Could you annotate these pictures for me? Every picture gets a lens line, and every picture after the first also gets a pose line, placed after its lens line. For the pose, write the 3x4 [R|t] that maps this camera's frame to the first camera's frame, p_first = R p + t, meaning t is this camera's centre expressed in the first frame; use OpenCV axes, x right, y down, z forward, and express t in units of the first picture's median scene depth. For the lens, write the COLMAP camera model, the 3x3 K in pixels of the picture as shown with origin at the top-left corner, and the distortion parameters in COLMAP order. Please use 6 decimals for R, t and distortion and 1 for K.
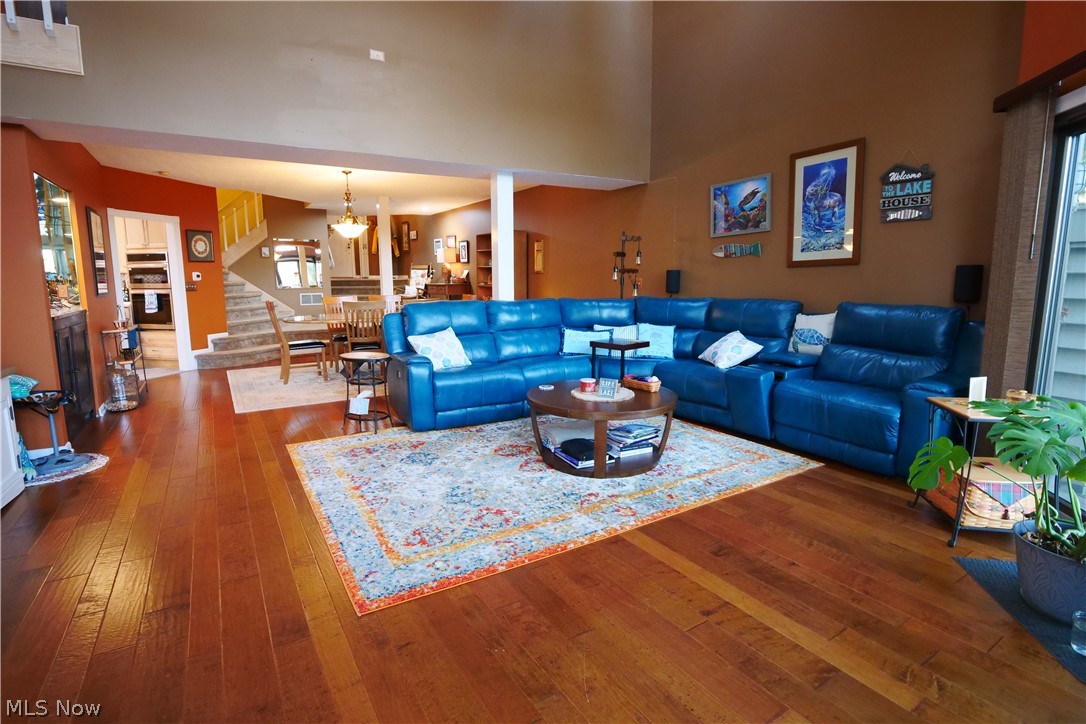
lens RADIAL K [[529.1, 0, 531.4], [0, 529.1, 350.6], [0, 0, 1]] dist [-0.011438, 0.001925]
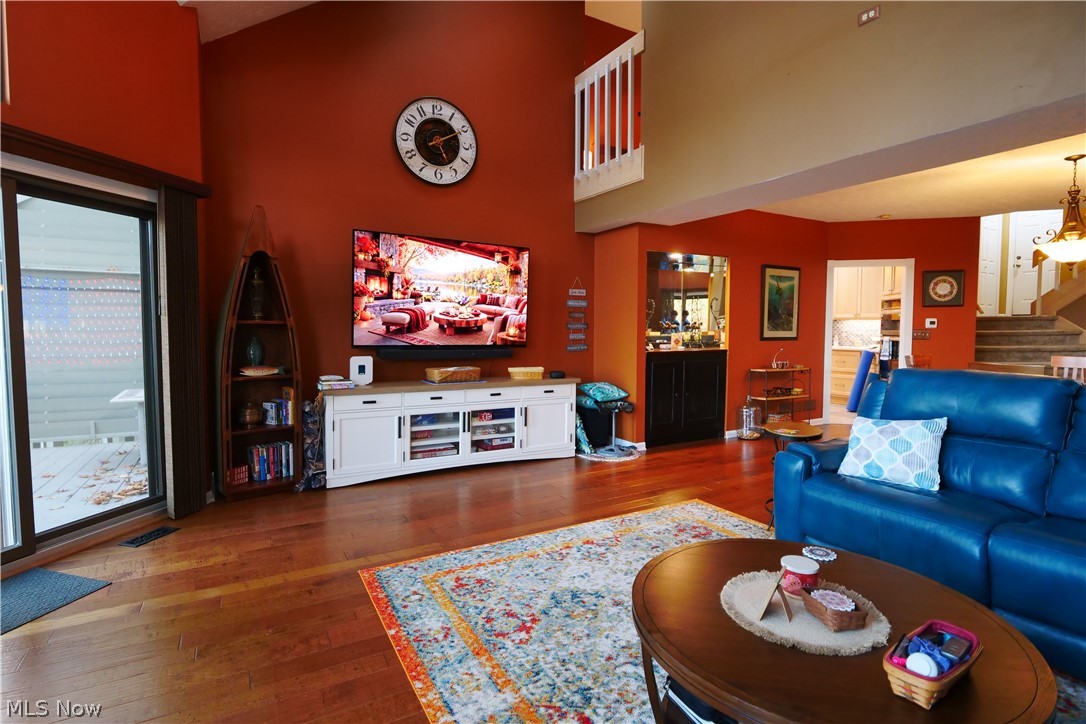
lens RADIAL K [[529.1, 0, 531.4], [0, 529.1, 350.6], [0, 0, 1]] dist [-0.011438, 0.001925]
pose [[-0.032174, 0.057938, -0.997802, 0.491009], [-0.140151, 0.988193, 0.061899, -0.105805], [0.989607, 0.141834, -0.023675, 0.687760]]
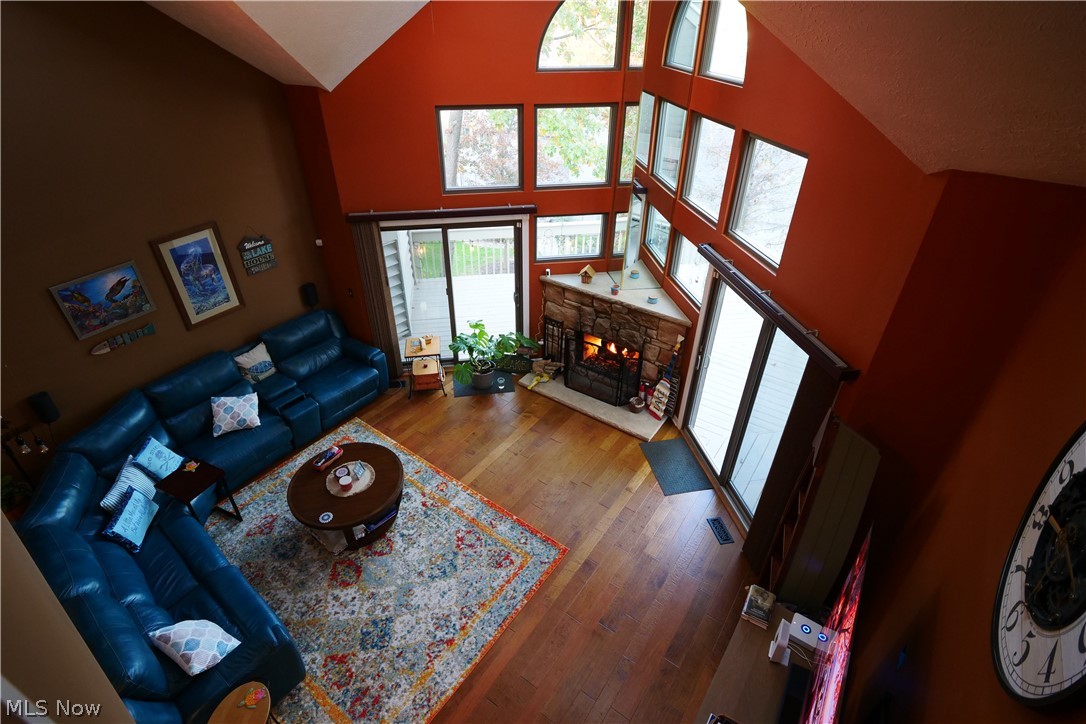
lens RADIAL K [[529.1, 0, 531.4], [0, 529.1, 350.6], [0, 0, 1]] dist [-0.011438, 0.001925]
pose [[-0.380817, -0.501176, 0.777046, -0.825657], [0.128633, 0.803481, 0.581267, -0.808992], [-0.915659, 0.321310, -0.241512, 0.713622]]
